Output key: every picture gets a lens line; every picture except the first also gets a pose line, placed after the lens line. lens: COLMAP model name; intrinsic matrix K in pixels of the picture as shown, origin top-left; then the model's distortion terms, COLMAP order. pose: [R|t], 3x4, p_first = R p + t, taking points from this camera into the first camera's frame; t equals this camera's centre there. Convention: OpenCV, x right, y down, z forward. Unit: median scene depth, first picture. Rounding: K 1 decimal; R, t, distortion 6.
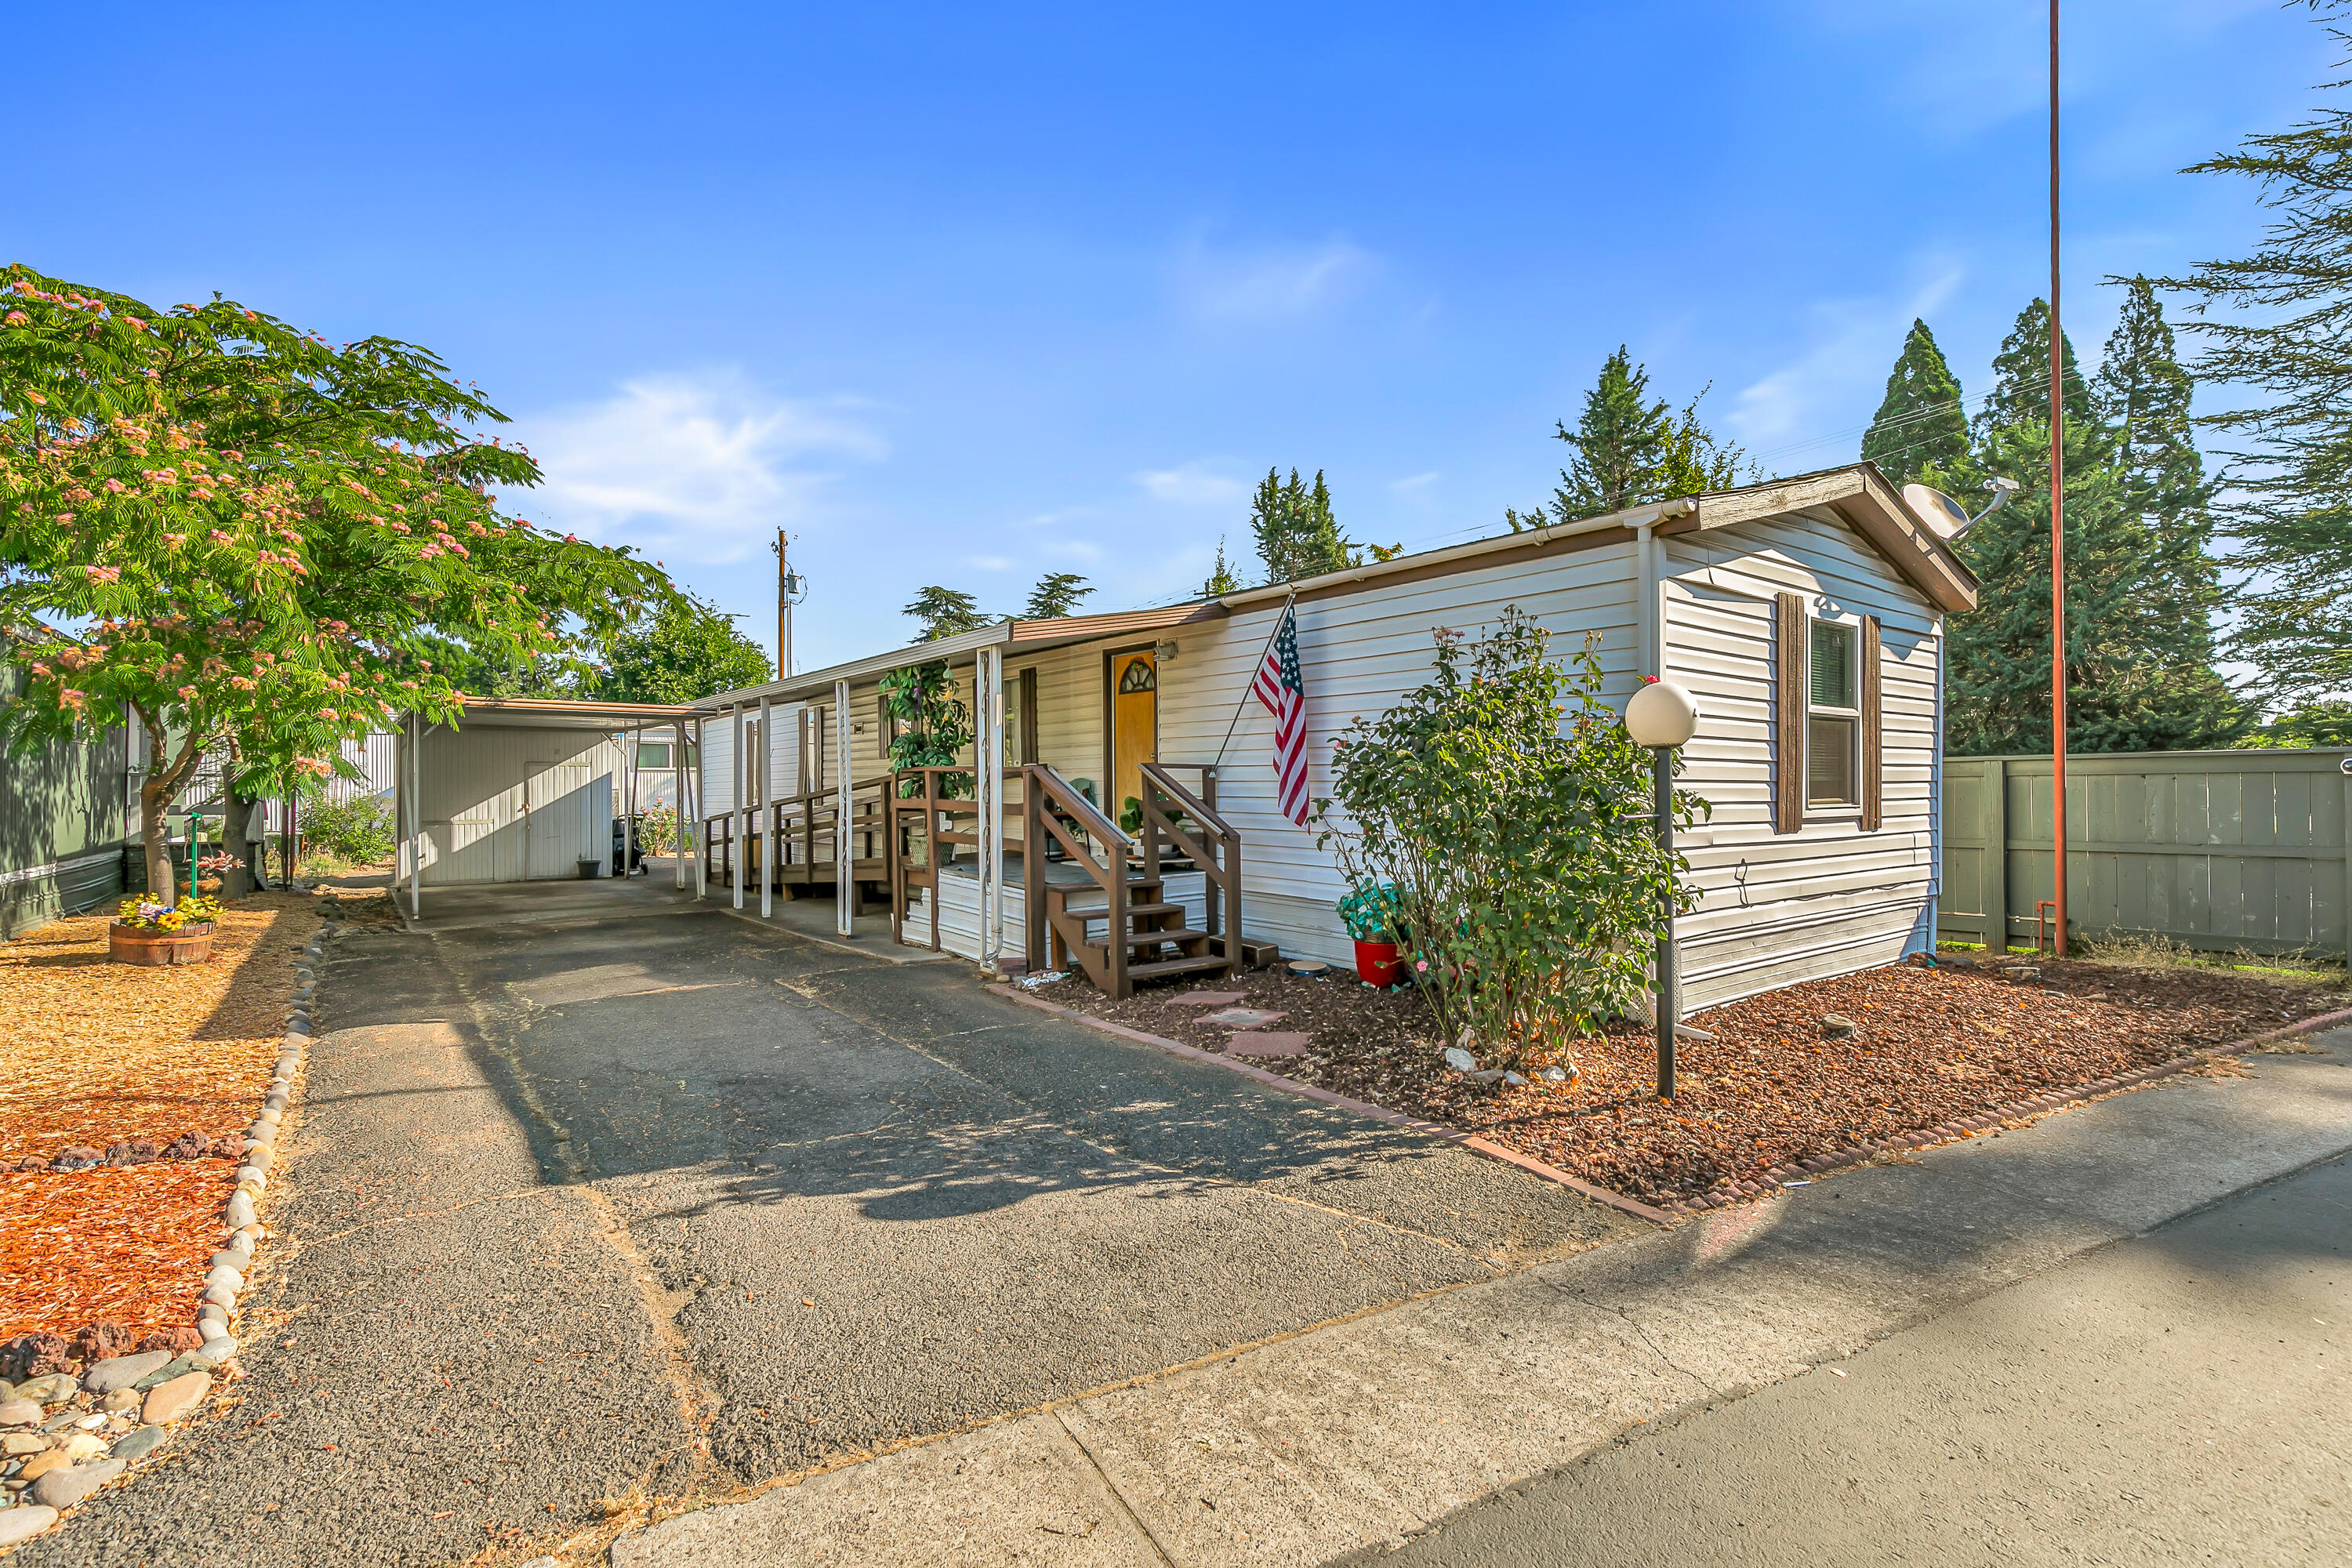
lens RADIAL K [[1065.0, 0, 1175.6], [0, 1065.0, 789.9], [0, 0, 1]] dist [0.012522, -0.001922]
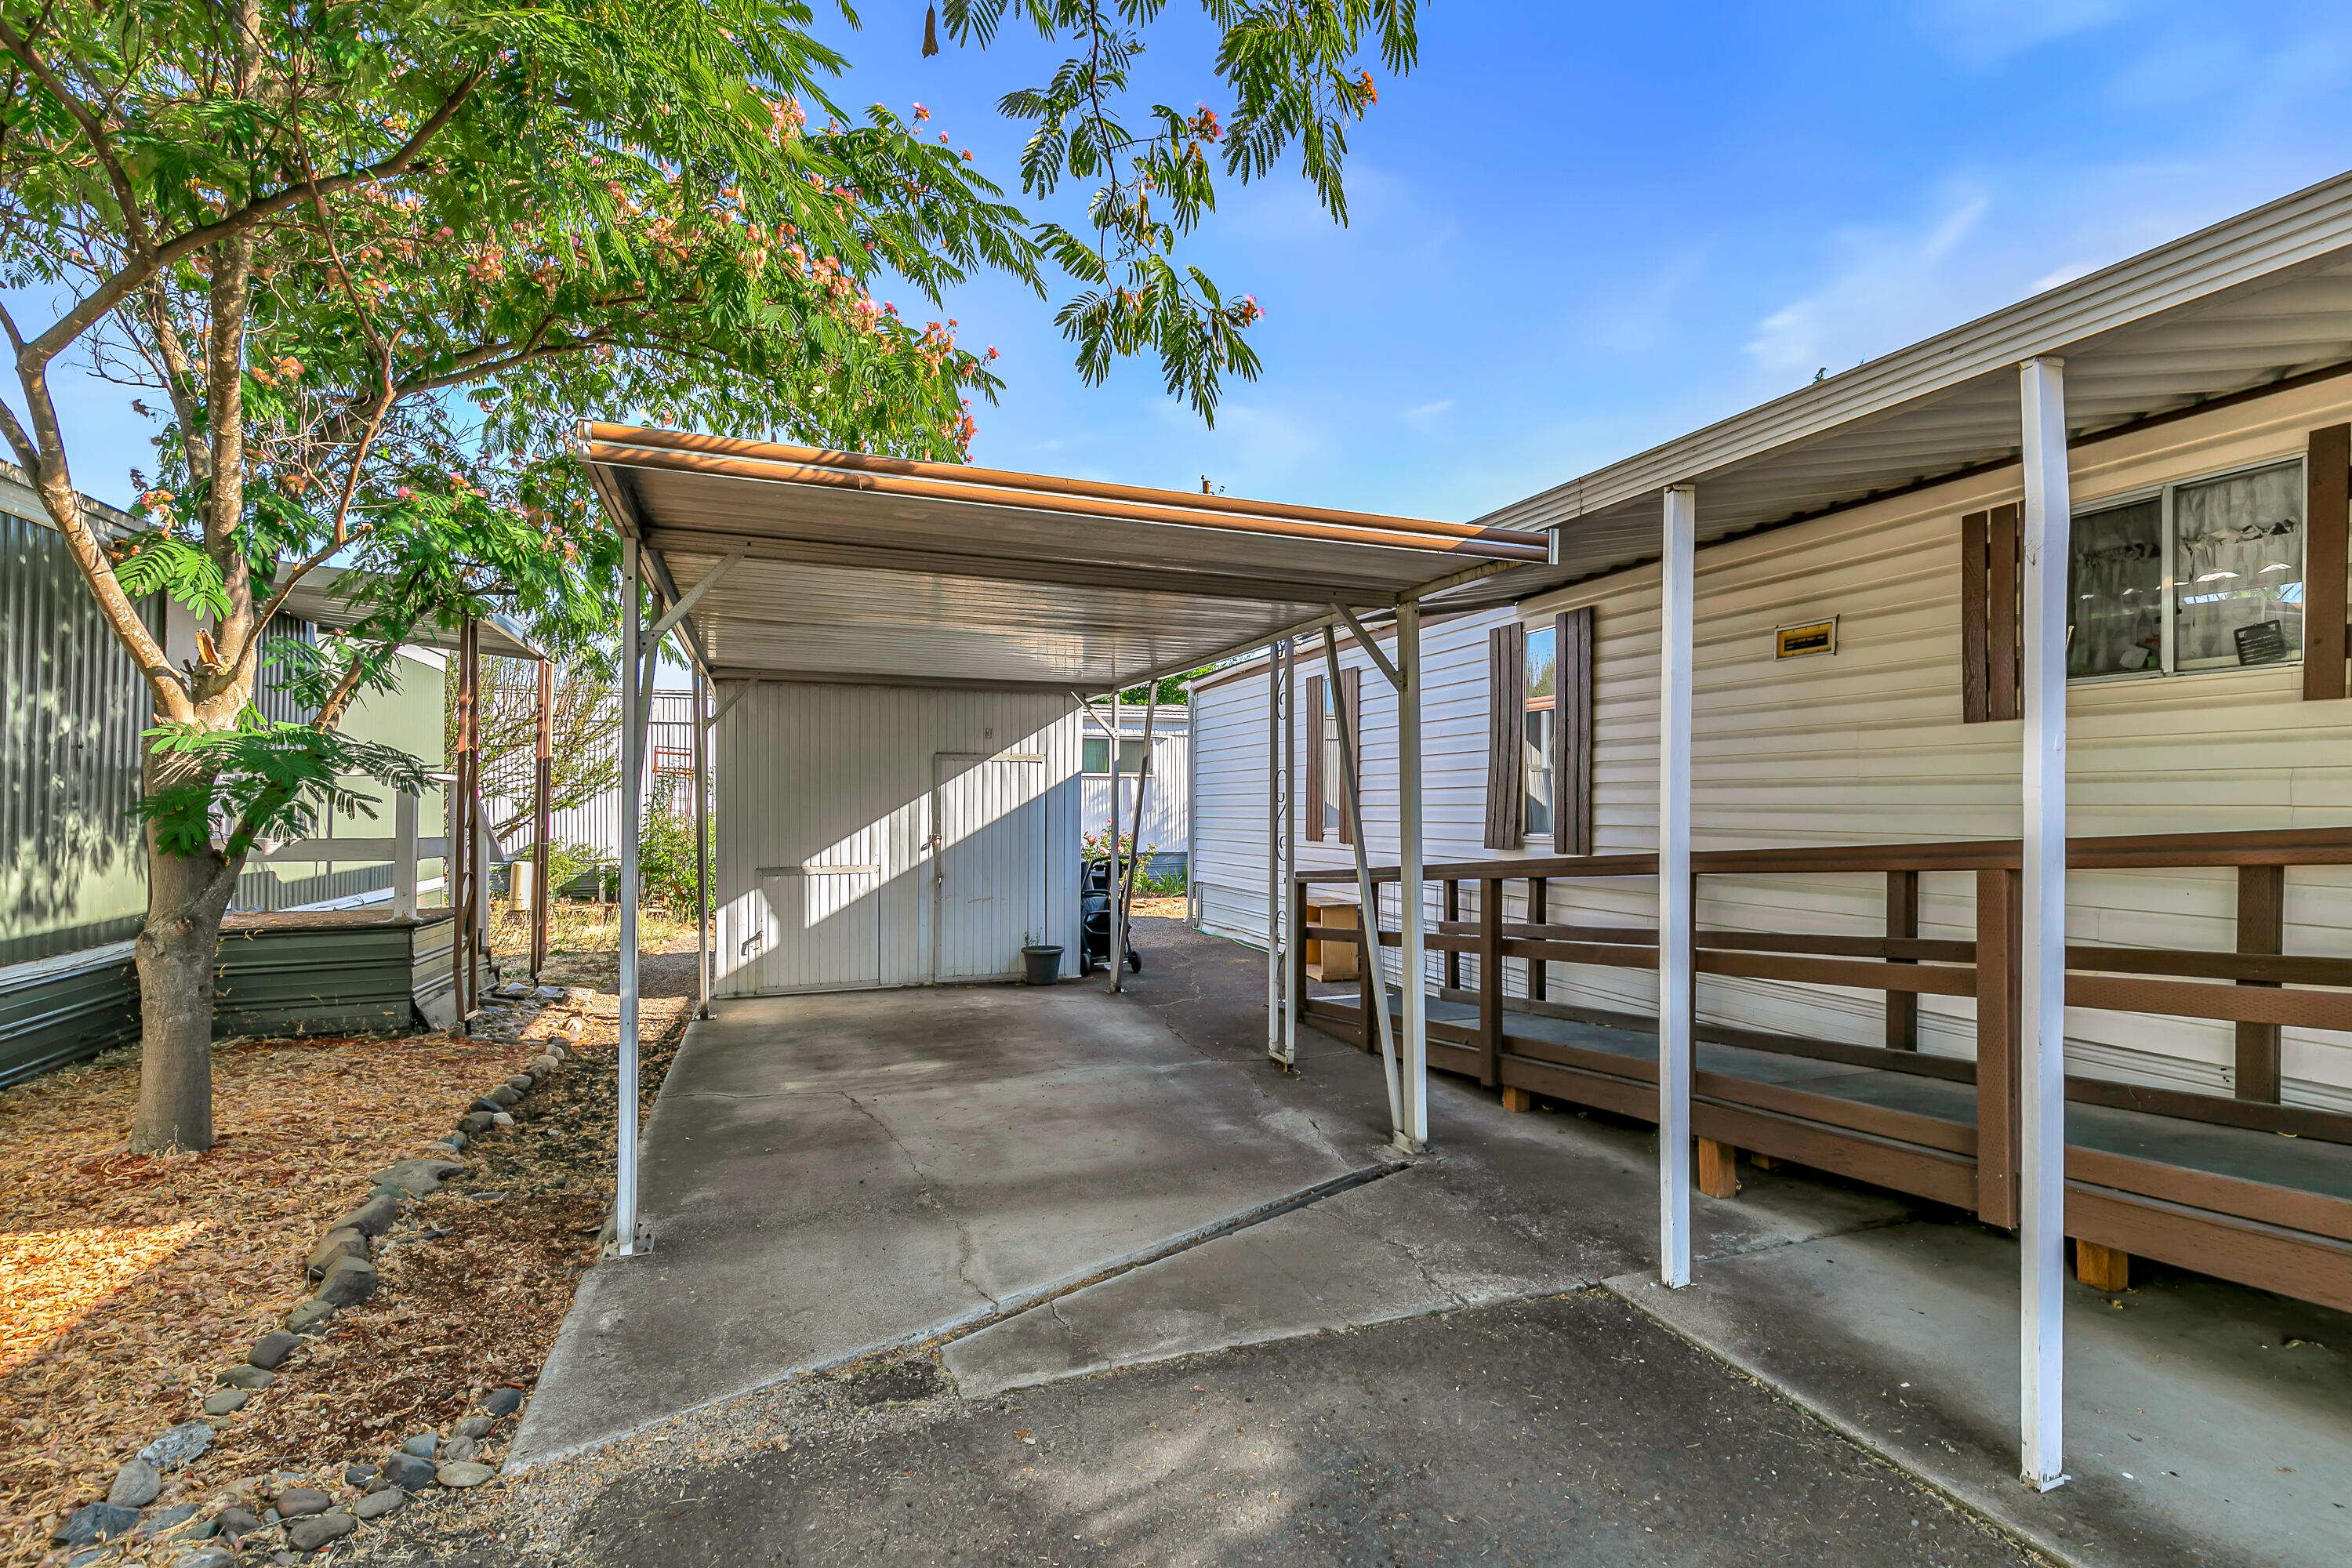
lens RADIAL K [[1080.9, 0, 1209.2], [0, 1080.9, 797.4], [0, 0, 1]] dist [0.000233, -0.000239]
pose [[0.959797, 0.006816, -0.280612, -0.611172], [-0.008061, 0.999962, -0.003282, -0.007065], [0.280579, 0.005412, 0.959816, 0.981442]]
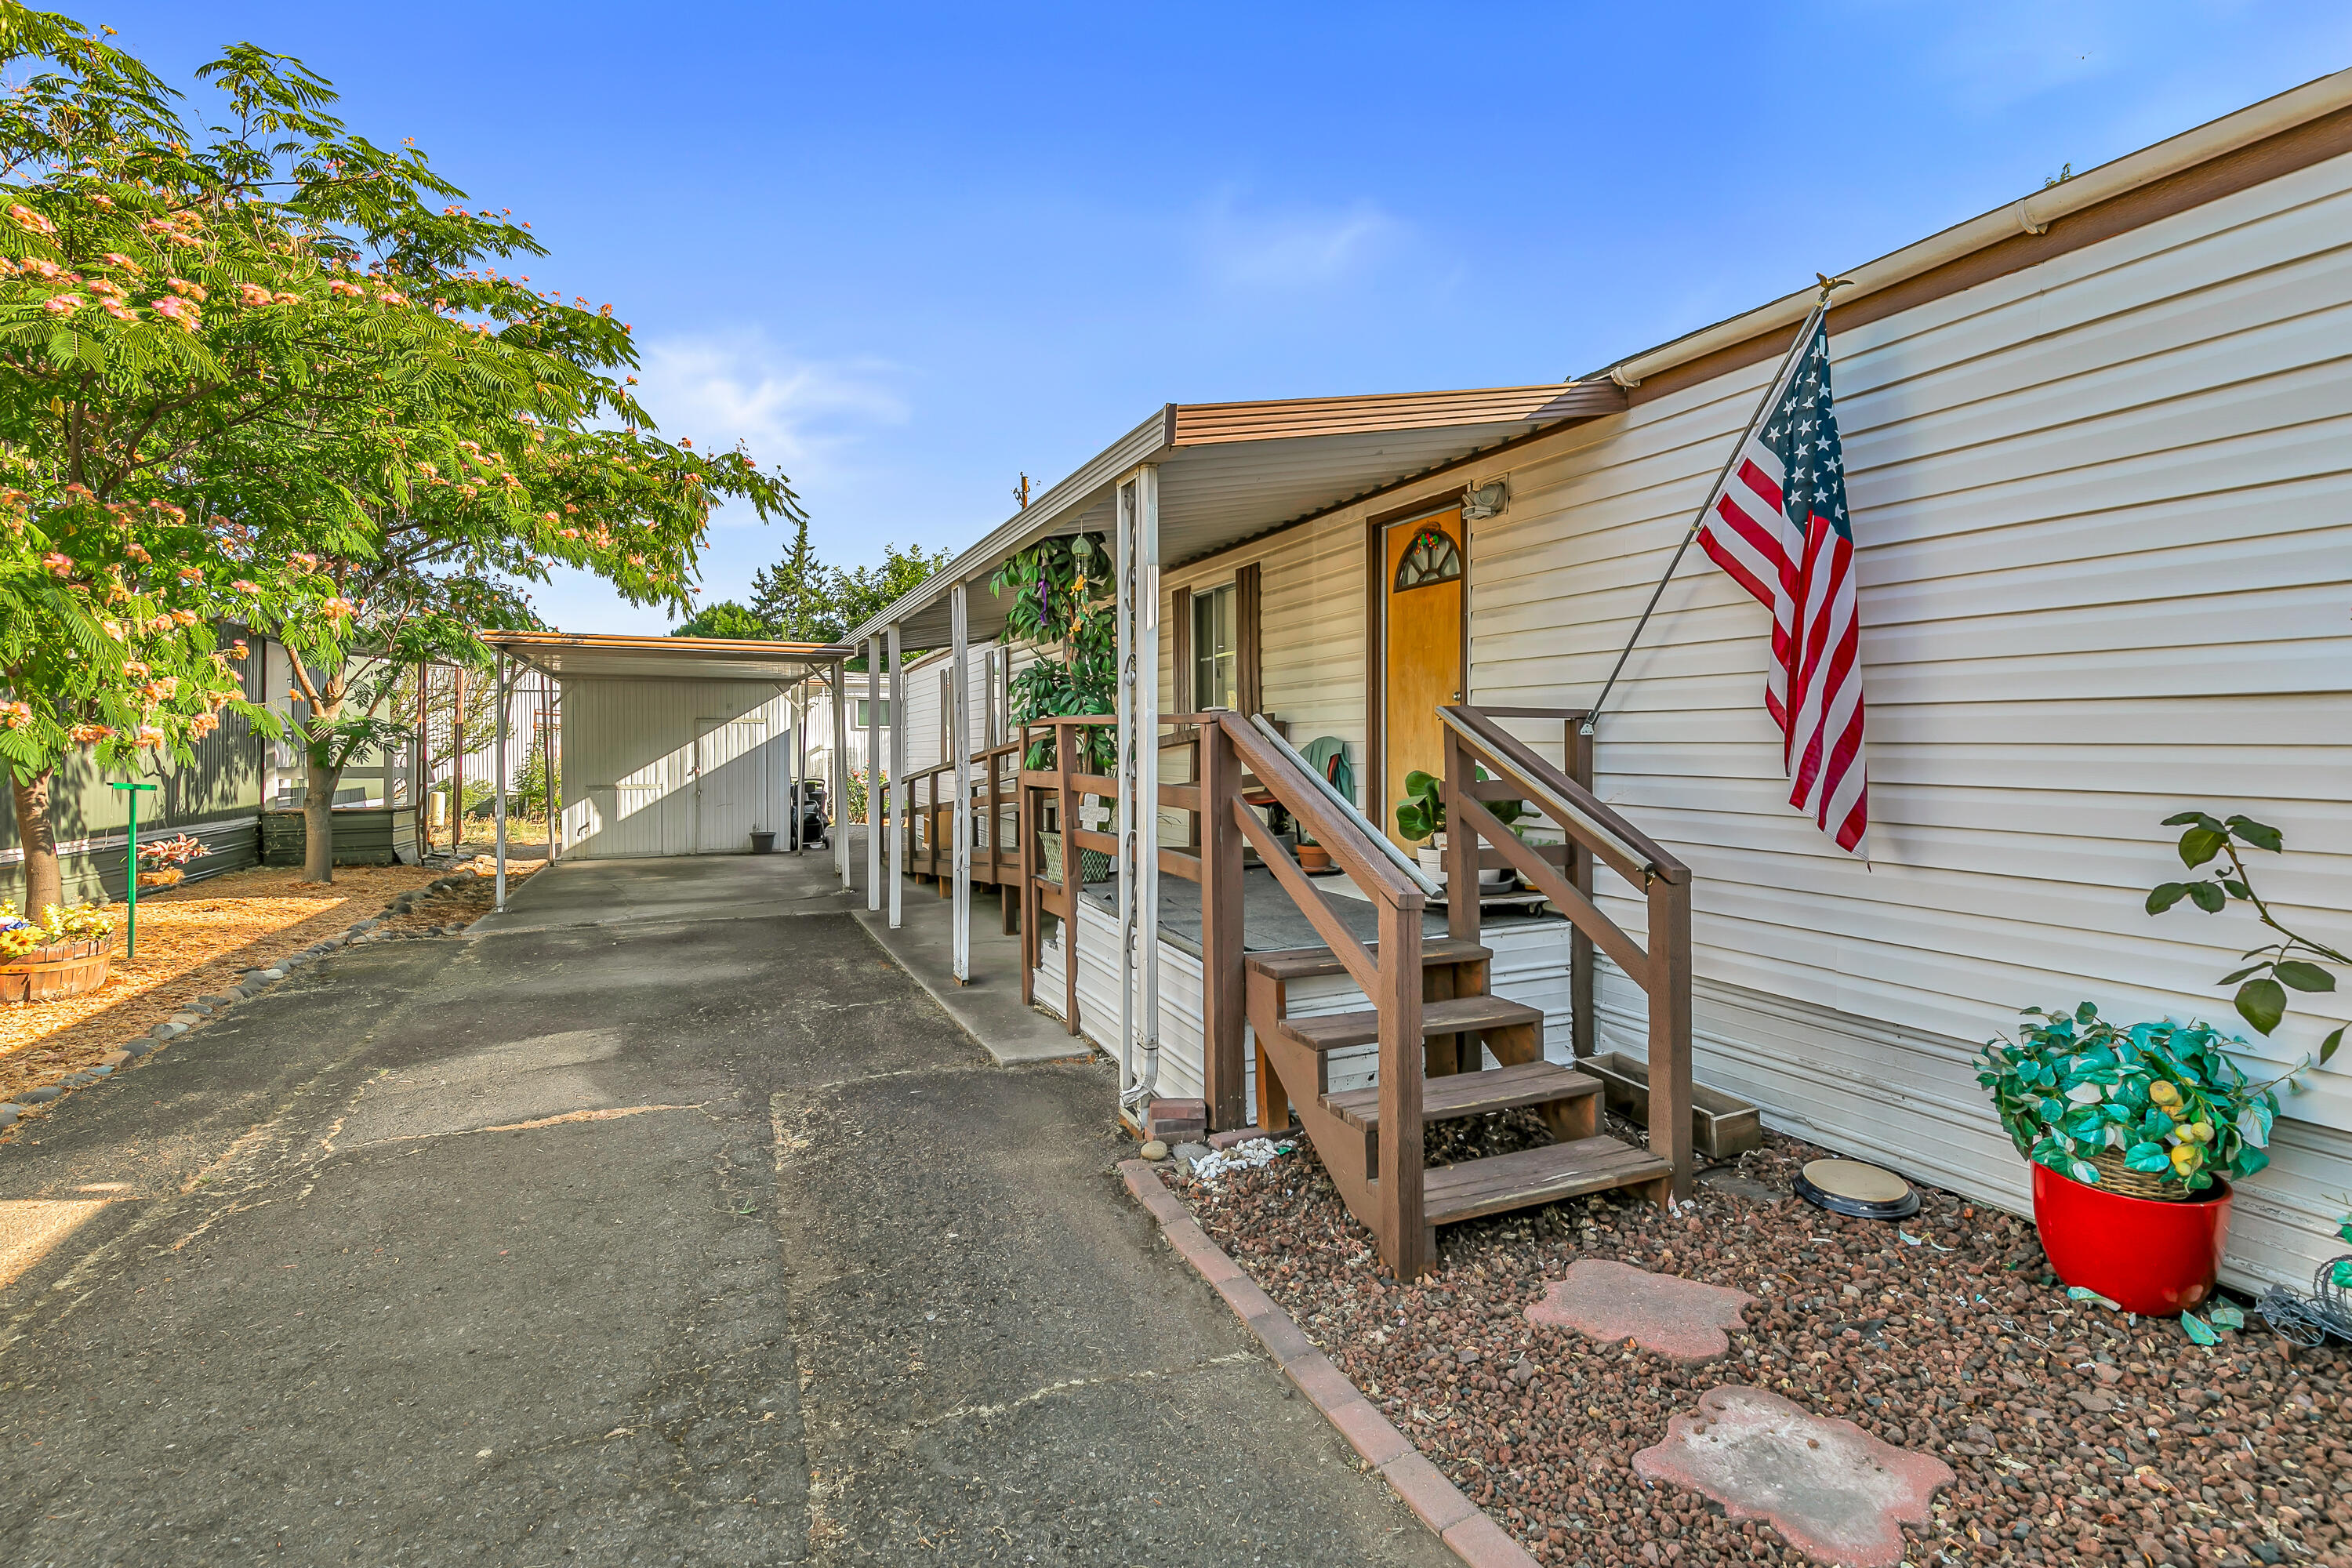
lens RADIAL K [[1081.8, 0, 1173.0], [0, 1081.8, 759.8], [0, 0, 1]] dist [0.016006, -0.000342]
pose [[0.970415, 0.005253, -0.241388, -0.029206], [-0.002886, 0.999944, 0.010162, -0.004452], [0.241428, -0.009165, 0.970376, 0.425130]]
